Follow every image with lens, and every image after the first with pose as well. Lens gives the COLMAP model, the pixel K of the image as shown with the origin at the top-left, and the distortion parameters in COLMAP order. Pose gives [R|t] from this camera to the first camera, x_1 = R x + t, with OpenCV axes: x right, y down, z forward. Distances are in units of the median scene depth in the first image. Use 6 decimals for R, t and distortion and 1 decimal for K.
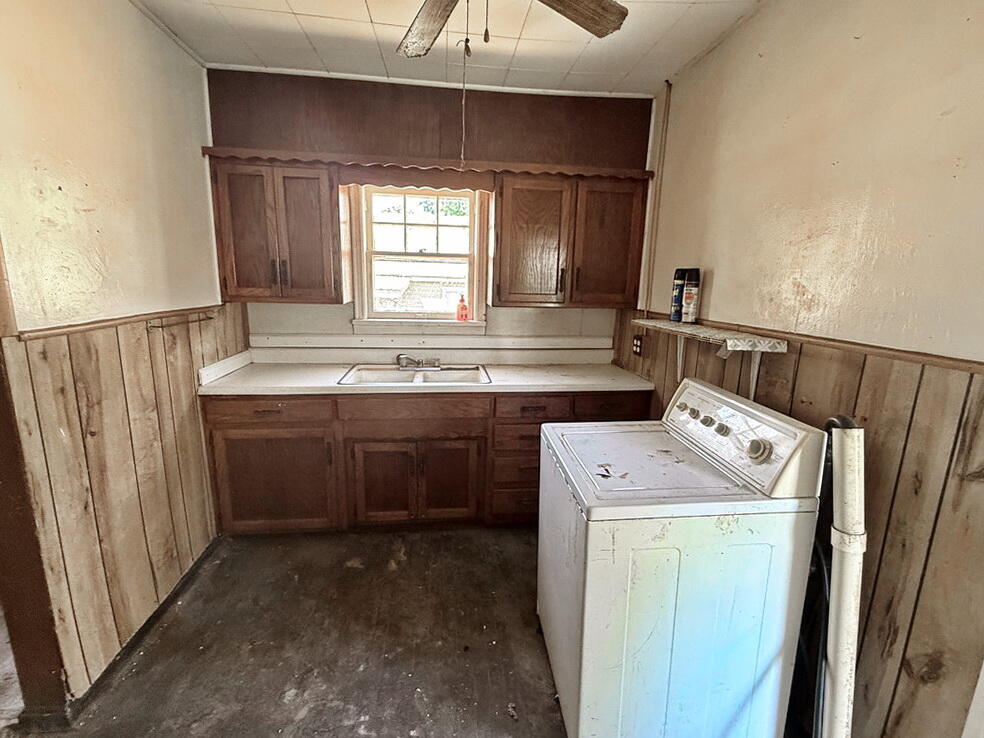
lens RADIAL K [[444.5, 0, 487.1], [0, 444.5, 366.1], [0, 0, 1]] dist [-0.000441, 0.000137]
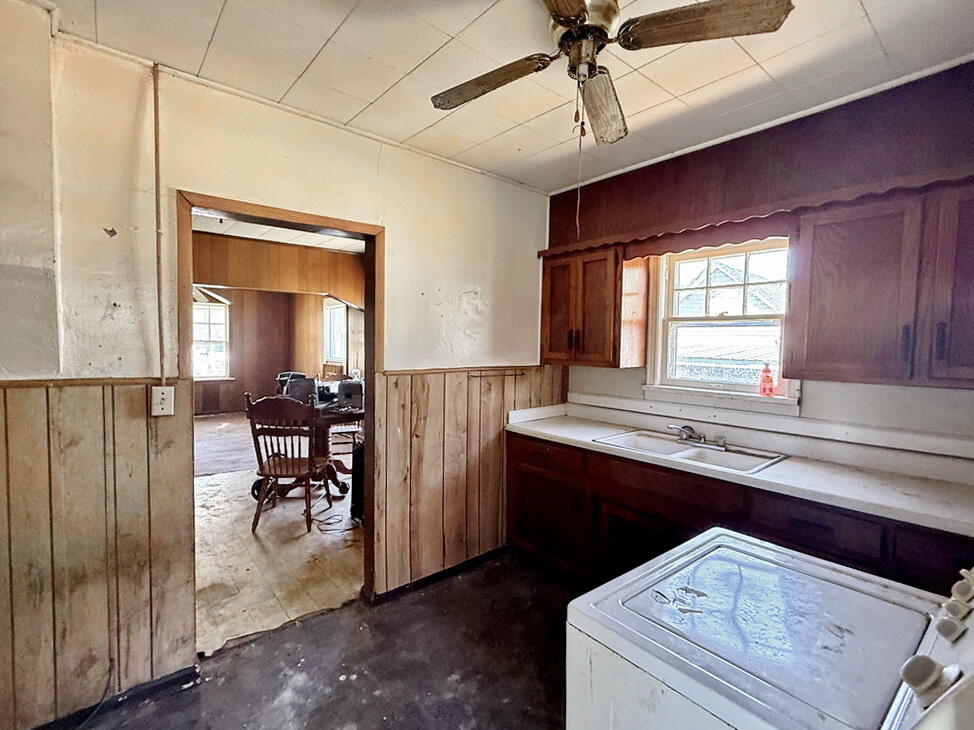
lens RADIAL K [[440.0, 0, 484.0], [0, 440.0, 362.7], [0, 0, 1]] dist [-0.000441, 0.000137]
pose [[0.556865, 0.022910, -0.830287, 0.412799], [-0.164324, 0.982901, -0.083089, -0.013566], [0.814186, 0.182705, 0.551107, 0.176985]]
